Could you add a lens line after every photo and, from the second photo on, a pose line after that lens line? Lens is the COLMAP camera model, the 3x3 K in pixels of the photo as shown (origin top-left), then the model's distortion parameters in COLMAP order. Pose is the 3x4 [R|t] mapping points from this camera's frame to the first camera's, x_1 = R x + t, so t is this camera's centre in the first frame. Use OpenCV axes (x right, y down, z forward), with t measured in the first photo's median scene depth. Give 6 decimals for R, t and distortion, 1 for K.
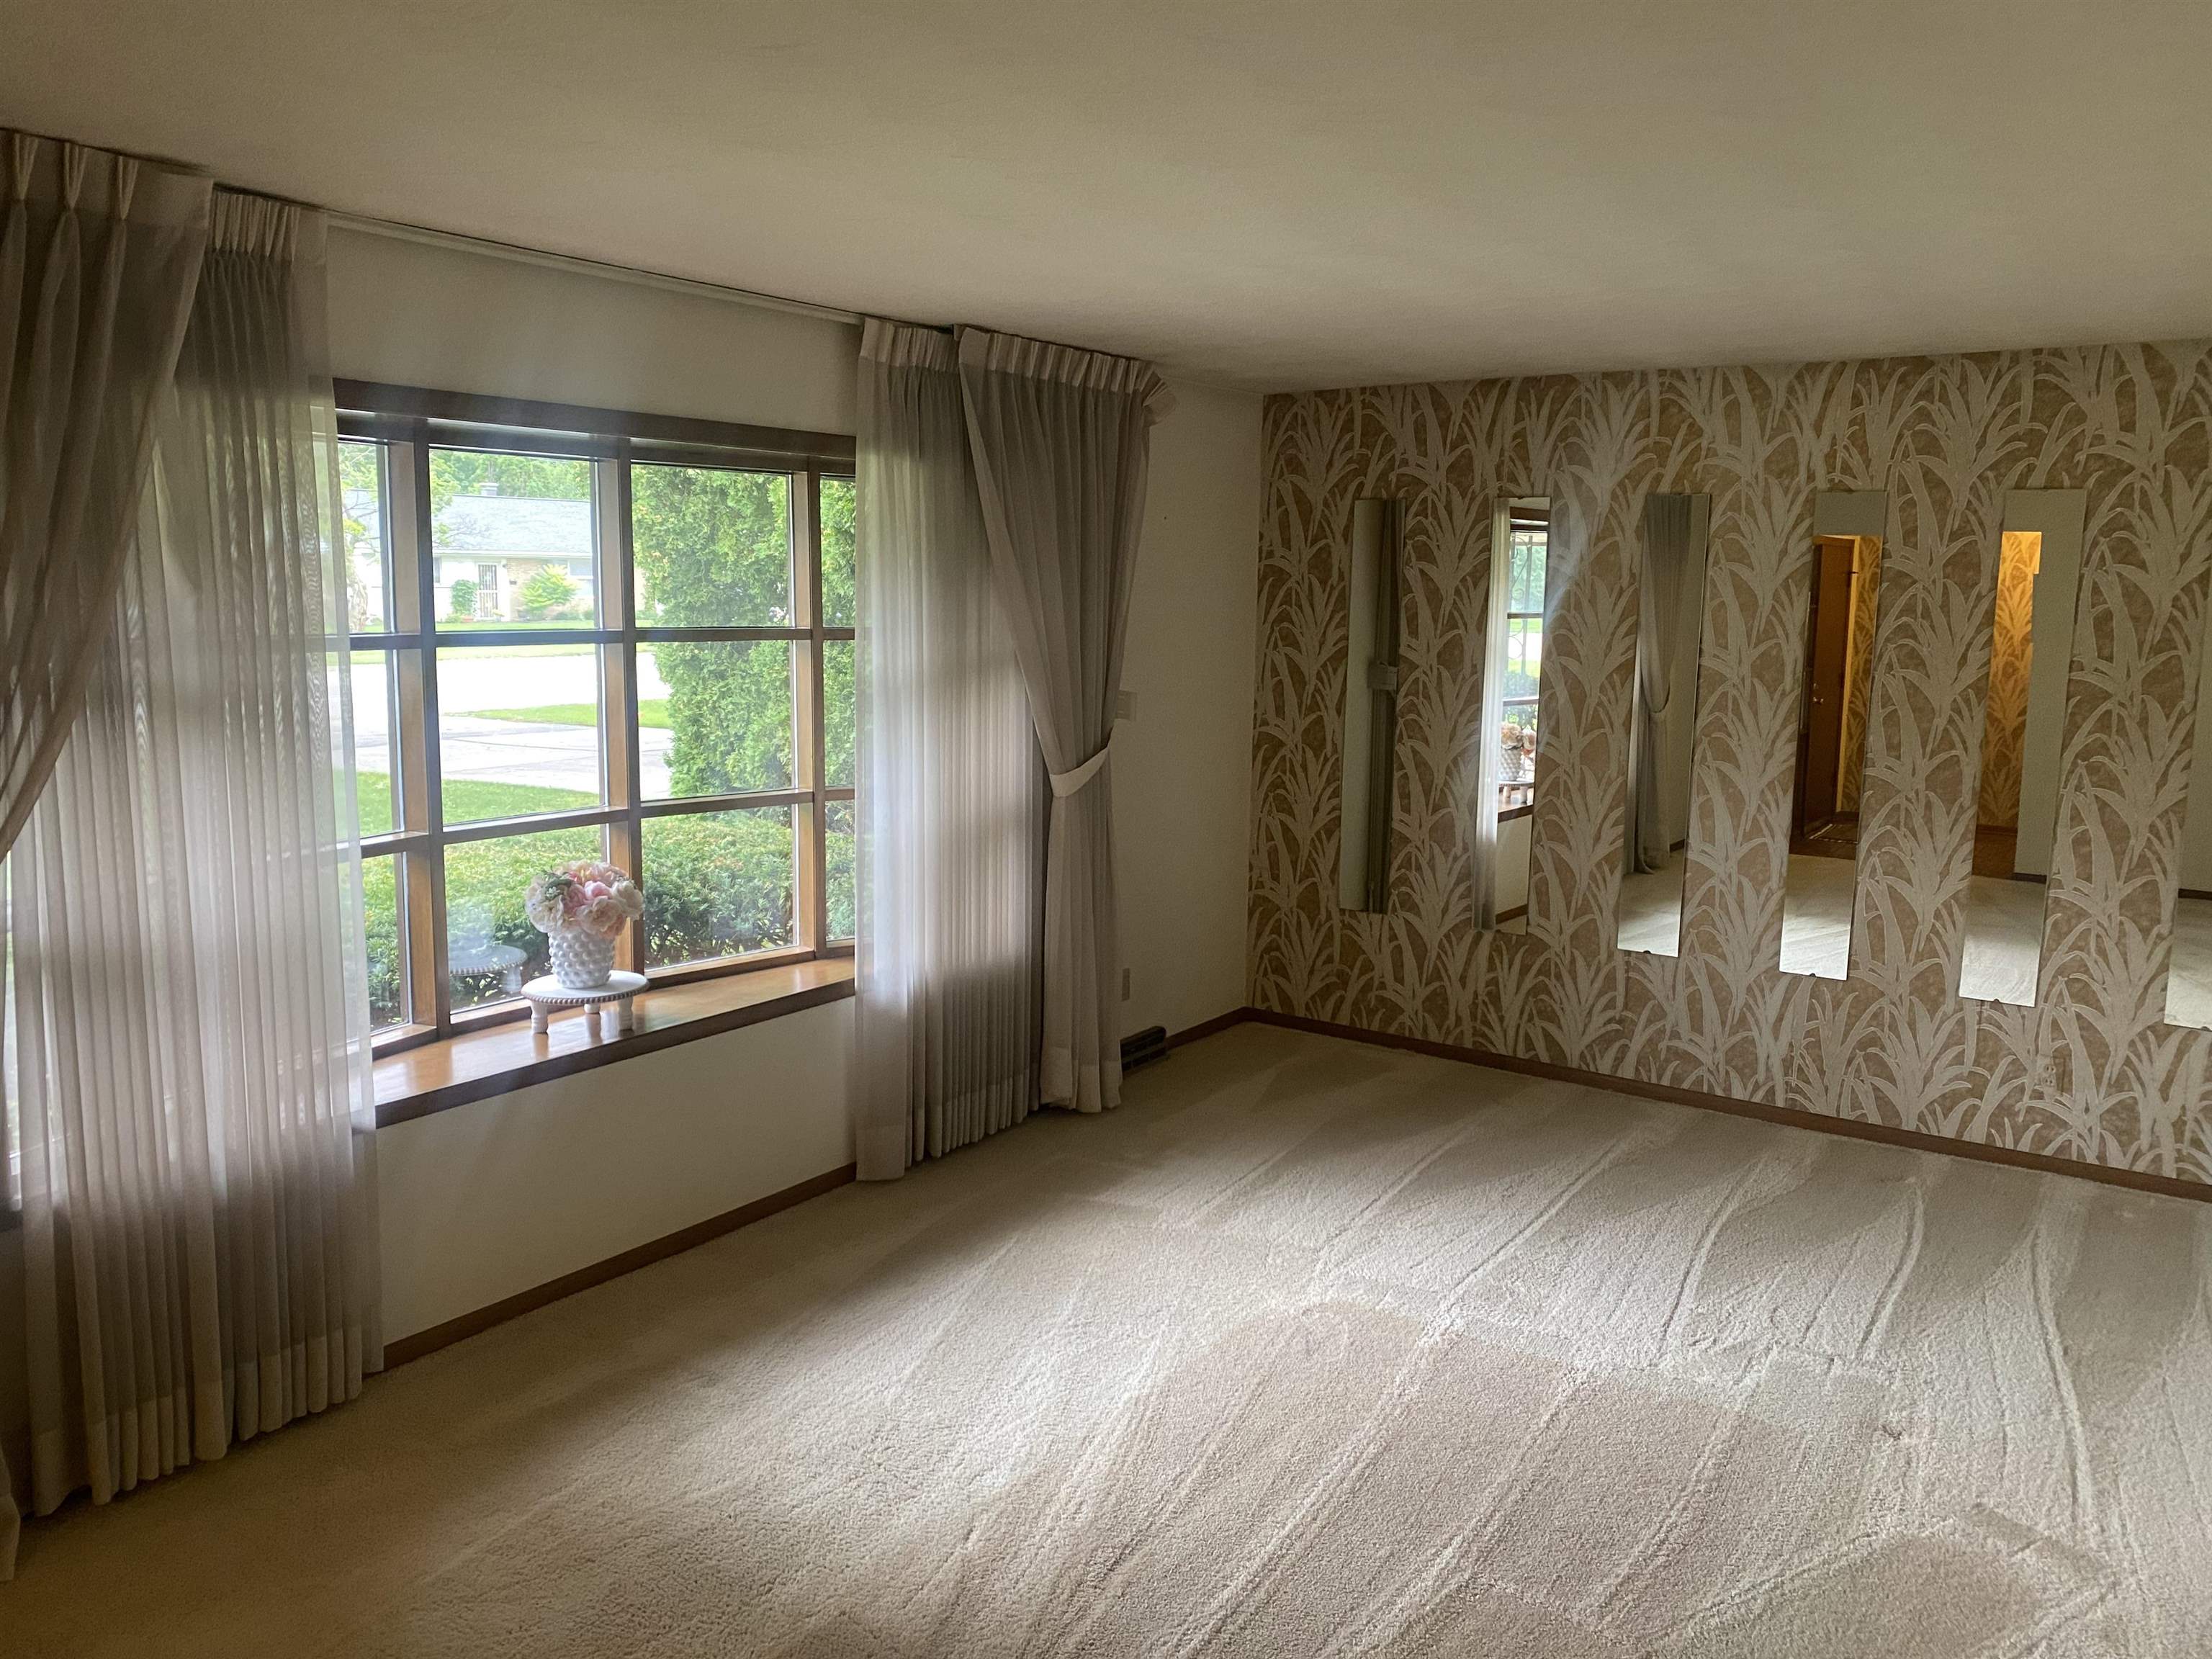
lens RADIAL K [[1716.6, 0, 1107.6], [0, 1716.6, 816.4], [0, 0, 1]] dist [0.003412, -0.006326]
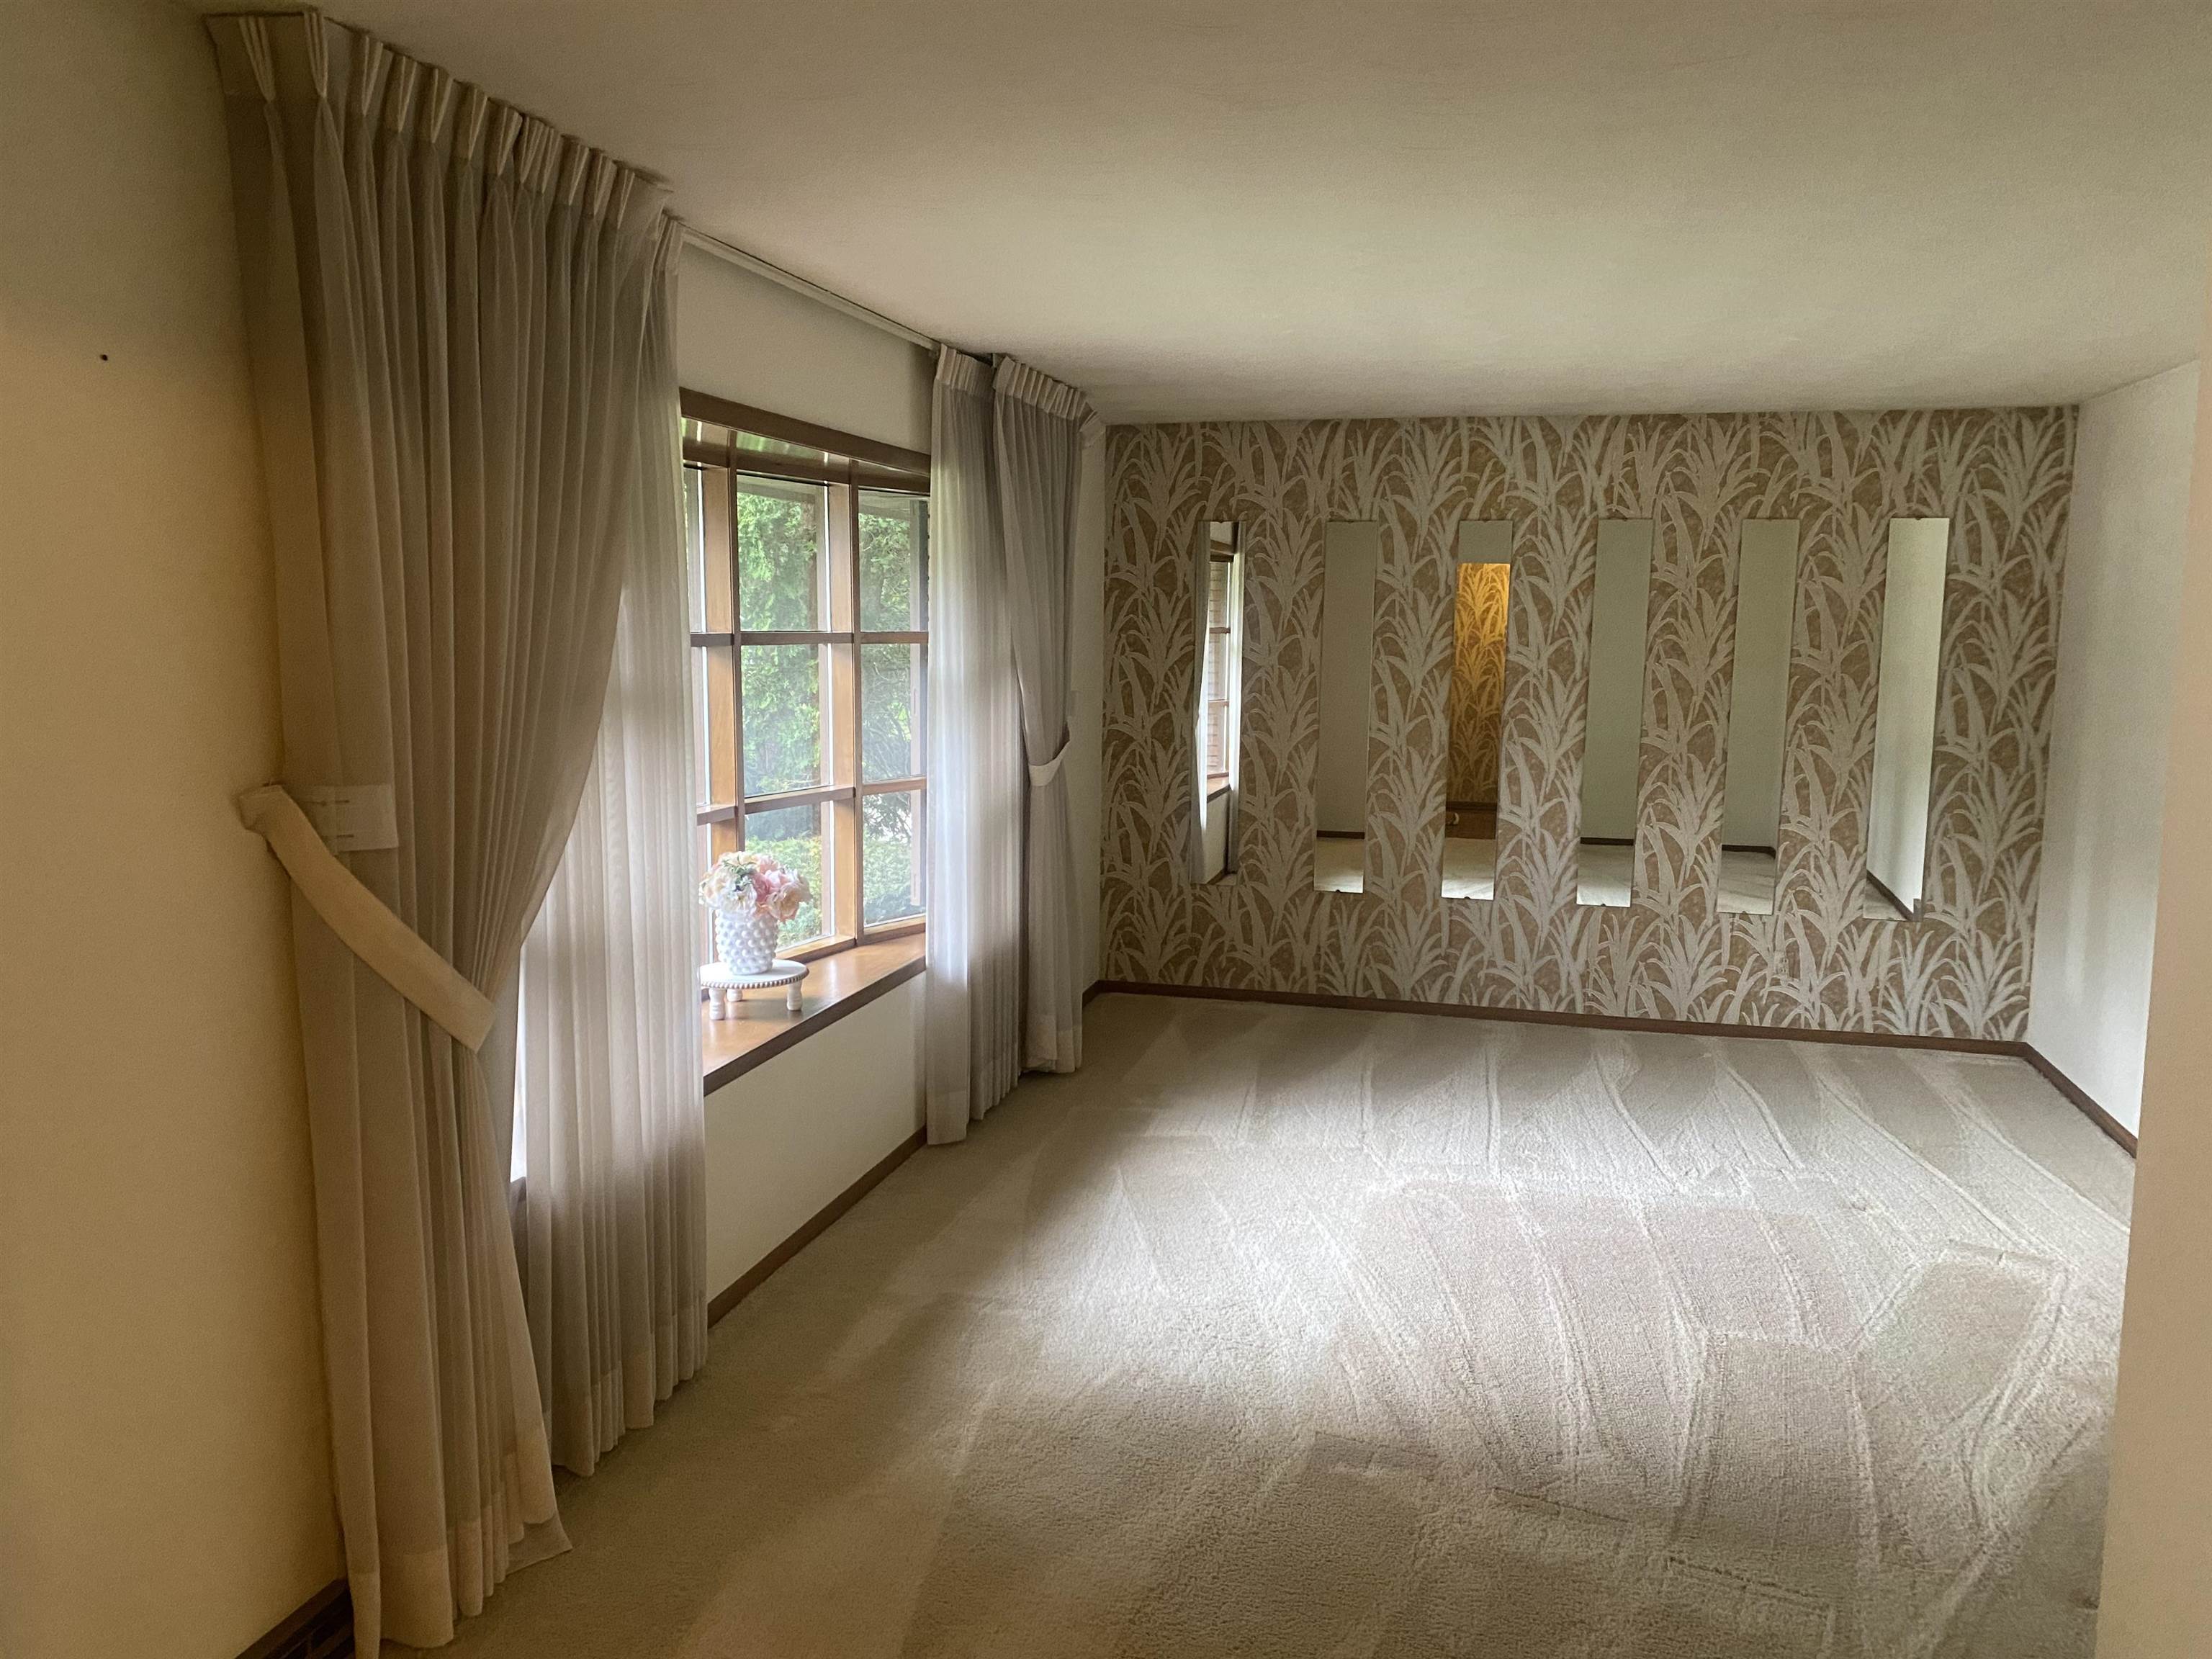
lens RADIAL K [[1716.6, 0, 1093.7], [0, 1716.6, 843.3], [0, 0, 1]] dist [0.003412, -0.006326]
pose [[0.934196, -0.051619, 0.353006, -0.397086], [0.052246, 0.998604, 0.007760, 0.019136], [-0.352914, 0.011194, 0.935589, -0.042853]]
